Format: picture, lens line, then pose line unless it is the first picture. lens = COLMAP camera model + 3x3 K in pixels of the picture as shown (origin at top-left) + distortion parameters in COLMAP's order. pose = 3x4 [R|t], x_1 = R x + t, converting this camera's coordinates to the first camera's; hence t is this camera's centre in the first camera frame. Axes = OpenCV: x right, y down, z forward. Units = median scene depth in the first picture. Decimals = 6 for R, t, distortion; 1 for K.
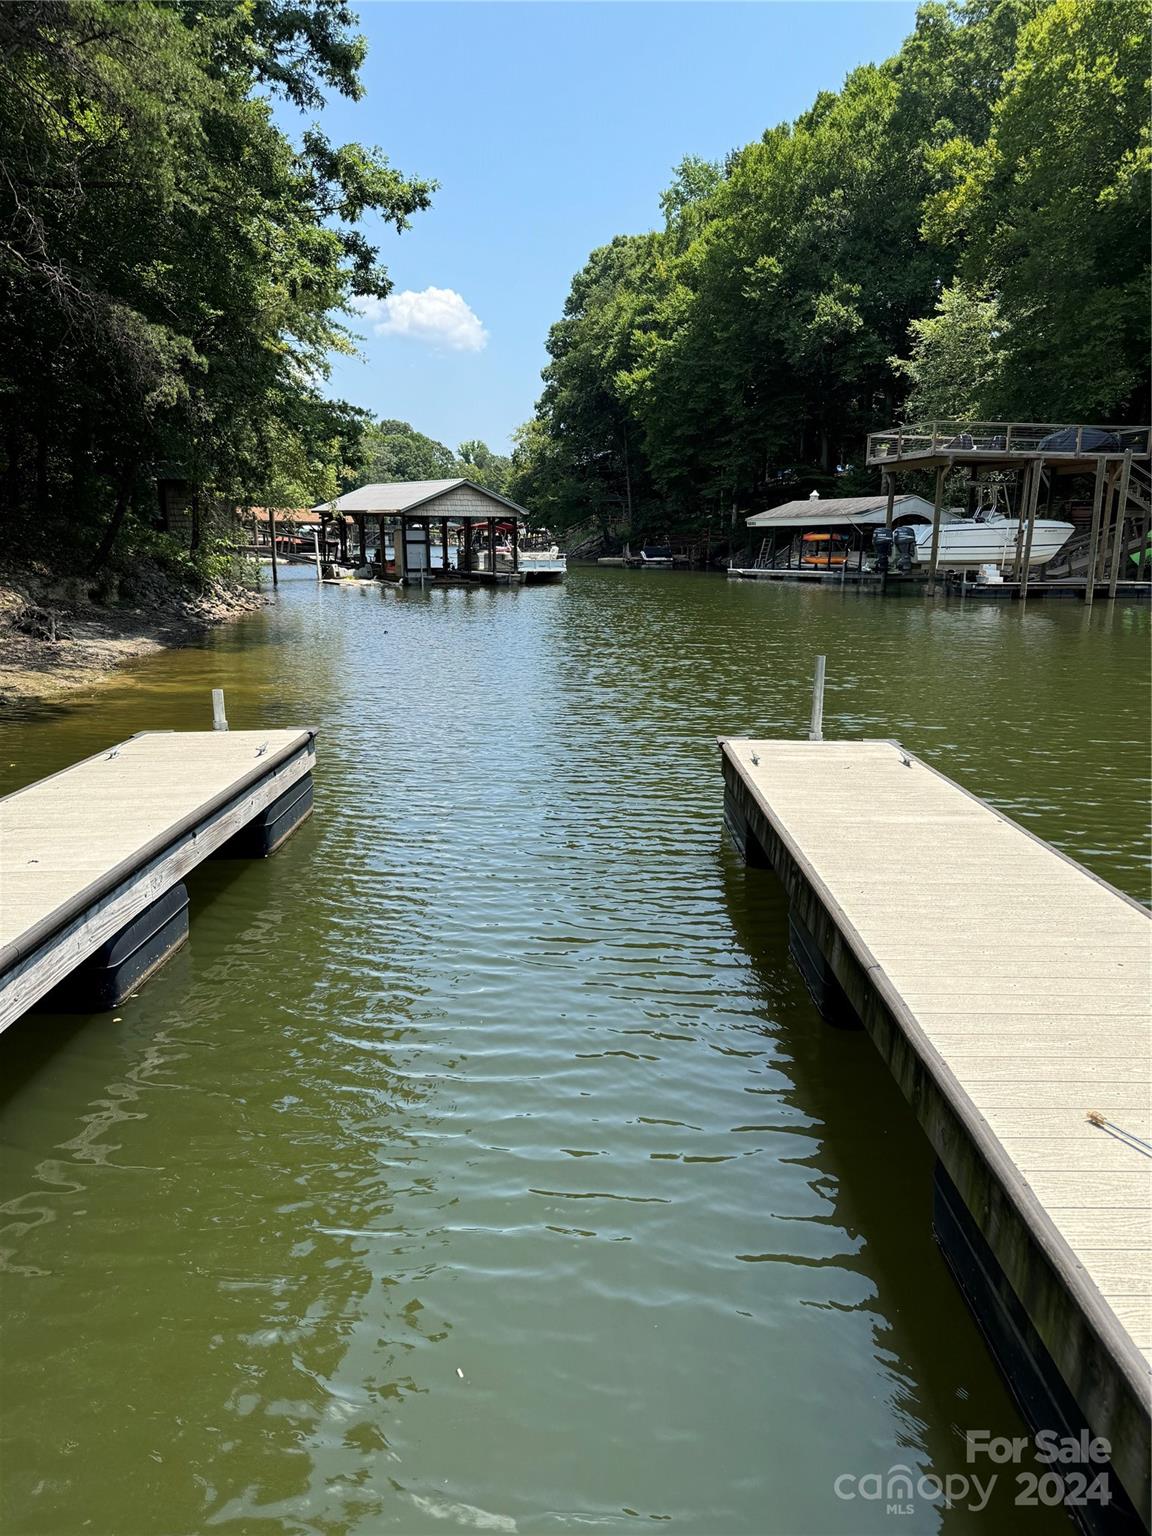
lens RADIAL K [[1071.2, 0, 563.2], [0, 1071.2, 776.0], [0, 0, 1]] dist [0.155125, -0.354631]
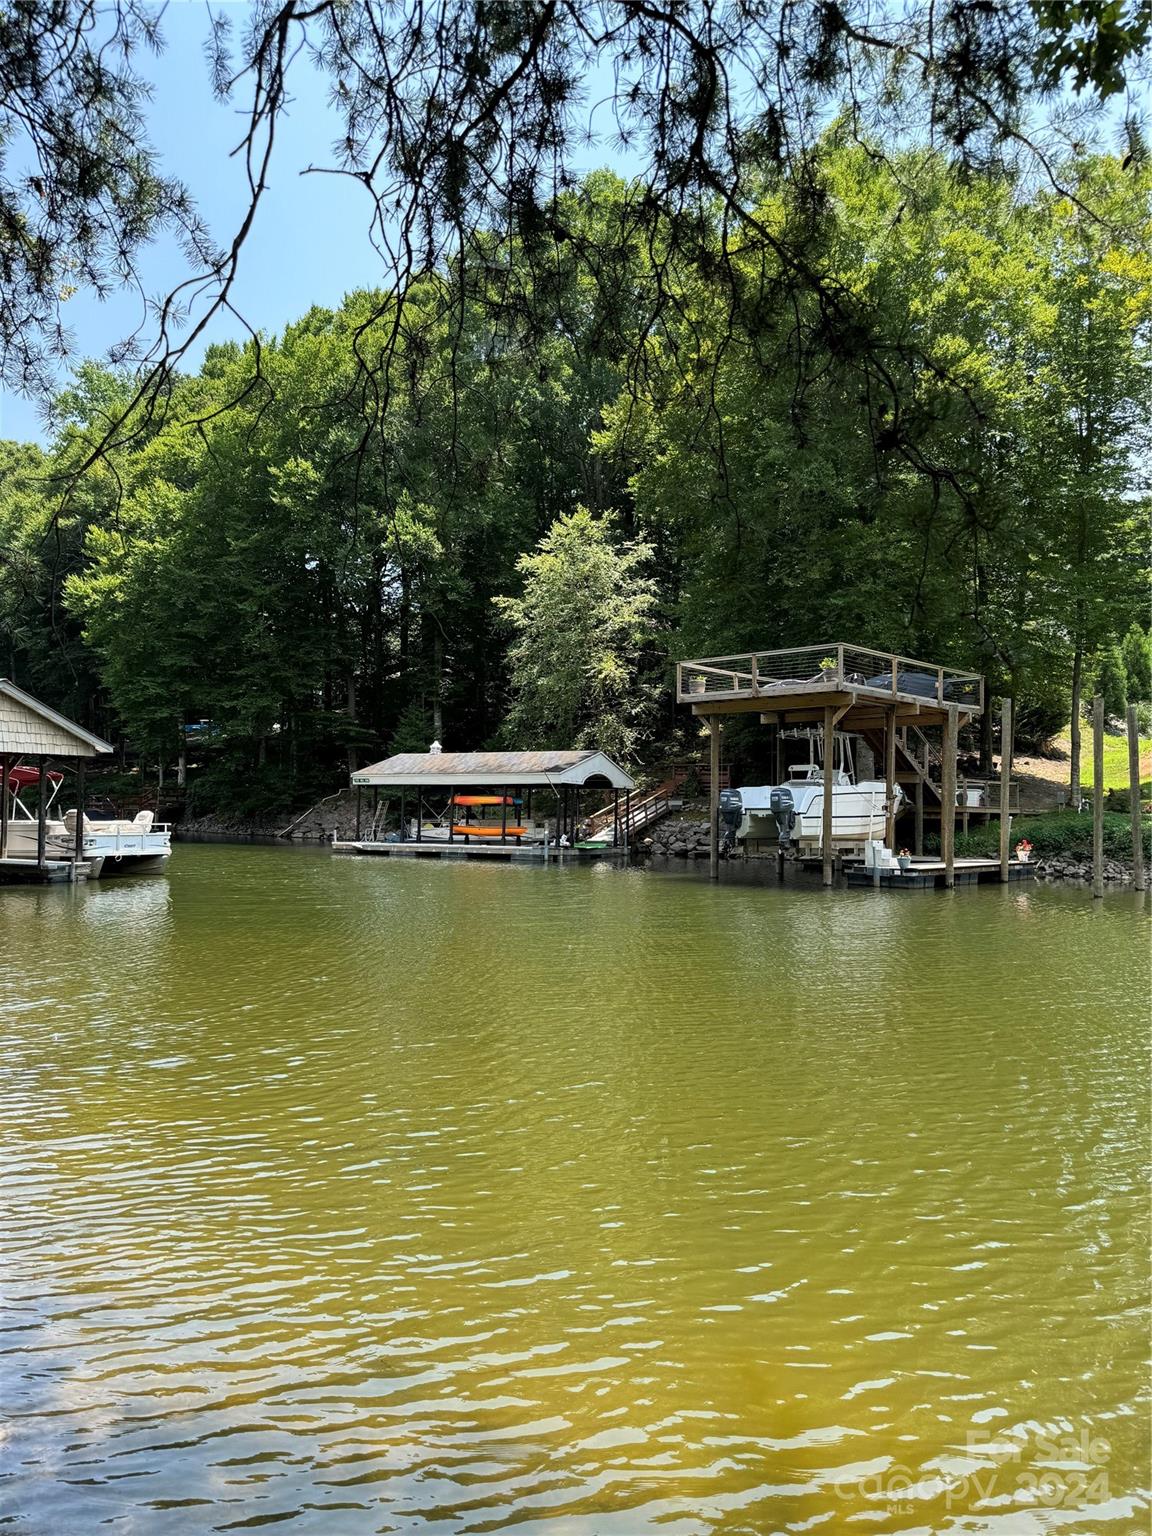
lens RADIAL K [[1071.2, 0, 563.2], [0, 1071.2, 776.0], [0, 0, 1]] dist [0.155125, -0.354631]
pose [[0.809065, 0.019840, 0.587385, -0.138159], [0.119962, 0.972814, -0.198094, -0.077442], [-0.575346, 0.230735, 0.784690, 0.356789]]
